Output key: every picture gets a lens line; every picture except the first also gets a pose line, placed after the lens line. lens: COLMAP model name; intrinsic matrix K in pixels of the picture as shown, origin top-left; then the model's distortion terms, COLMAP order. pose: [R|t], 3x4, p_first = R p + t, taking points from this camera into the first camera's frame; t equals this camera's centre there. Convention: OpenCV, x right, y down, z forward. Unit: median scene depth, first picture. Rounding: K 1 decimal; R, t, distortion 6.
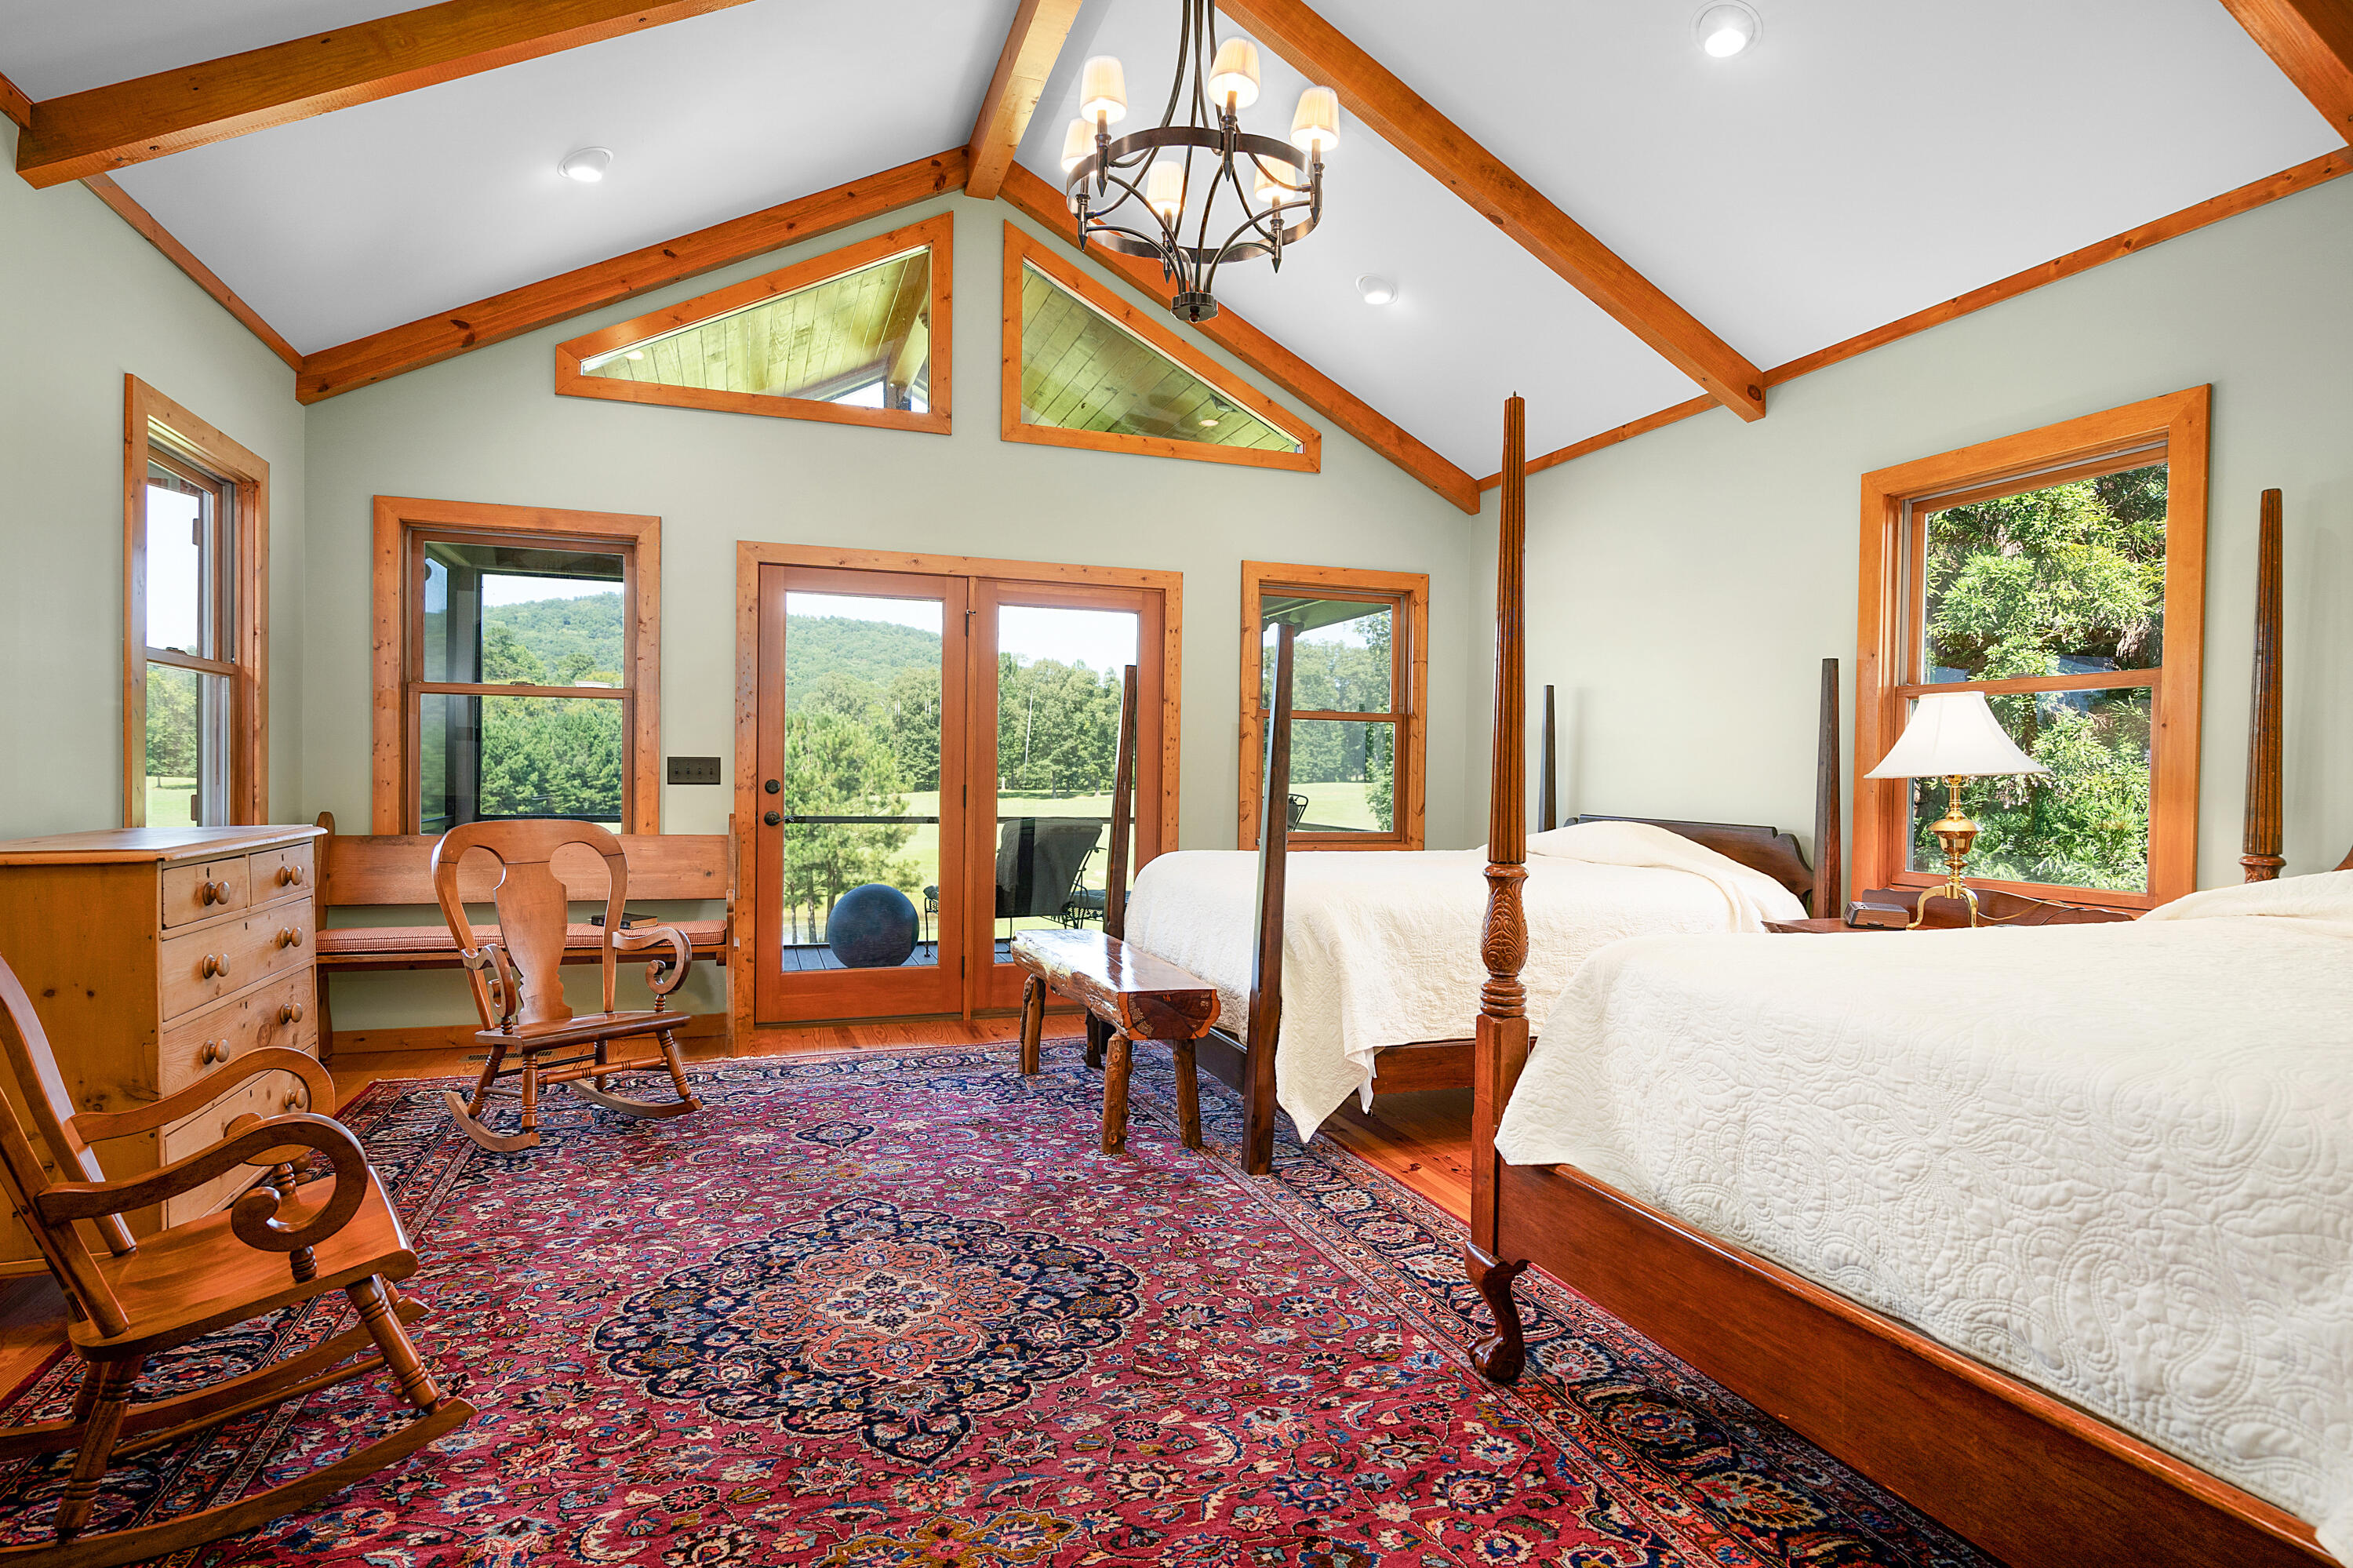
lens RADIAL K [[1237.4, 0, 1178.1], [0, 1237.4, 797.1], [0, 0, 1]] dist [-0.002290, -0.000847]
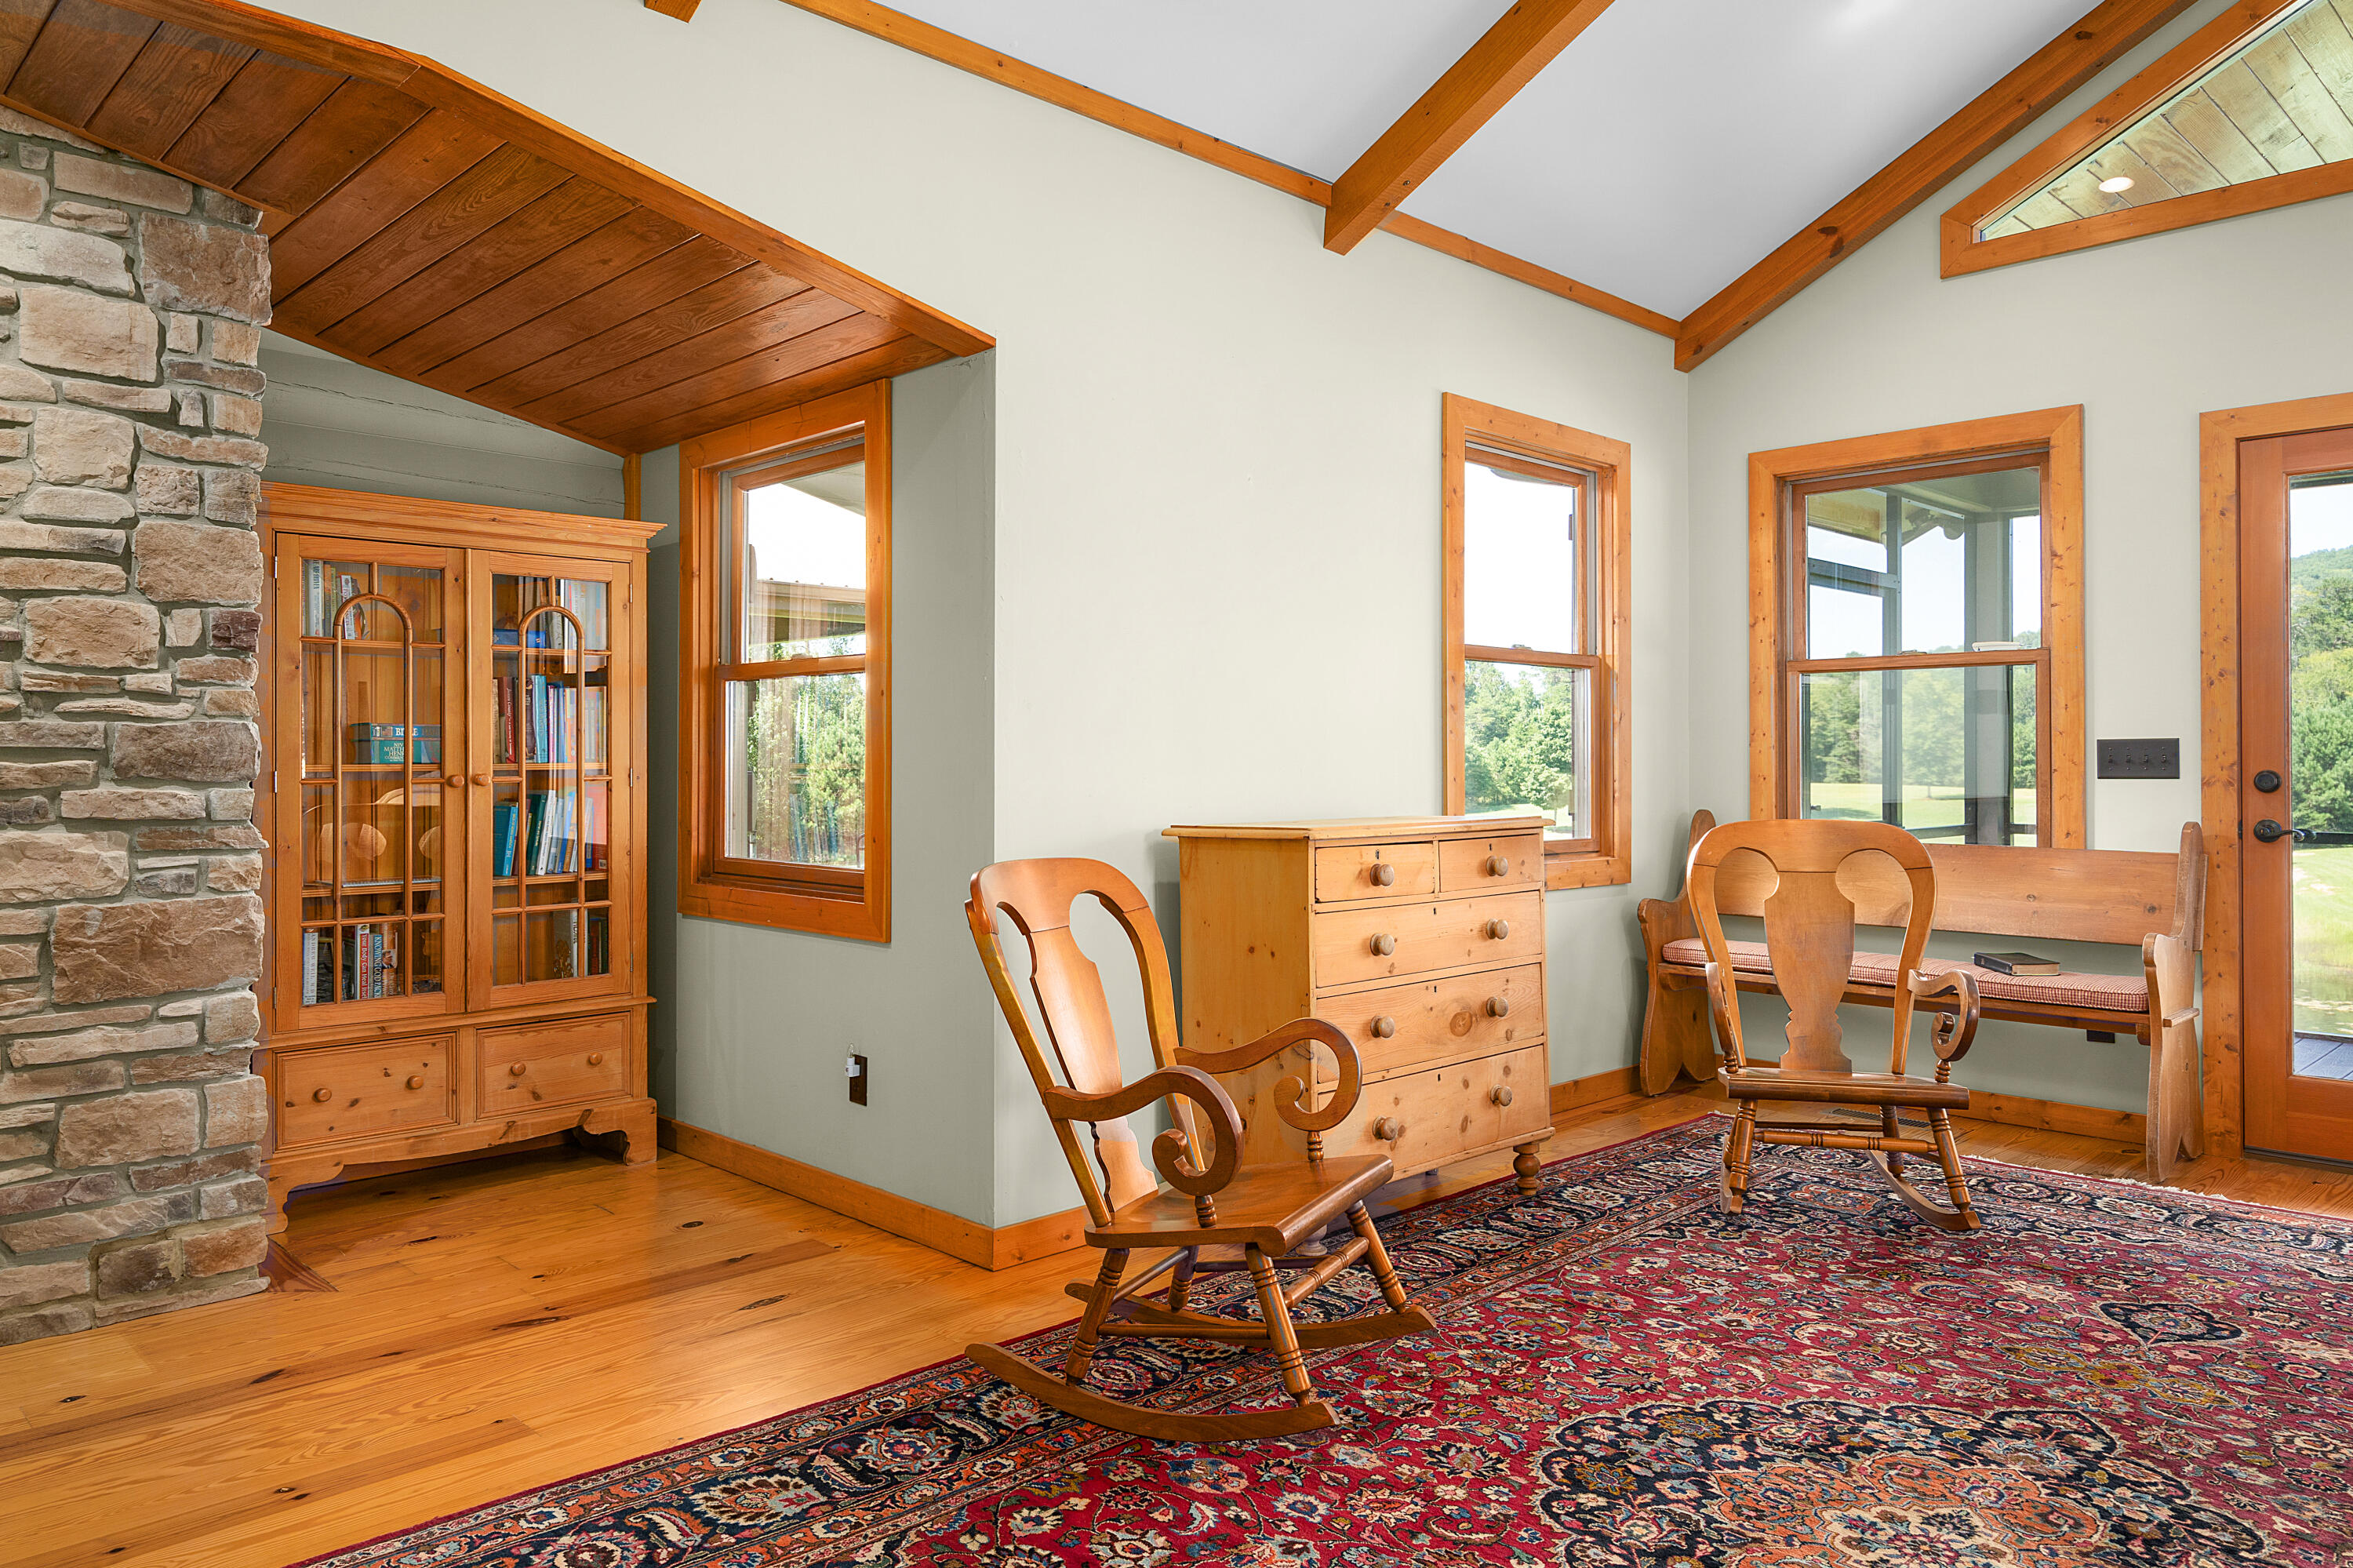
lens RADIAL K [[1577.6, 0, 1174.0], [0, 1577.6, 763.7], [0, 0, 1]] dist [0.001694, -0.001886]
pose [[0.408702, -0.015587, -0.912535, 0.276743], [-0.012836, 0.999657, -0.022824, 0.012298], [0.912578, 0.021041, 0.408361, 0.215779]]
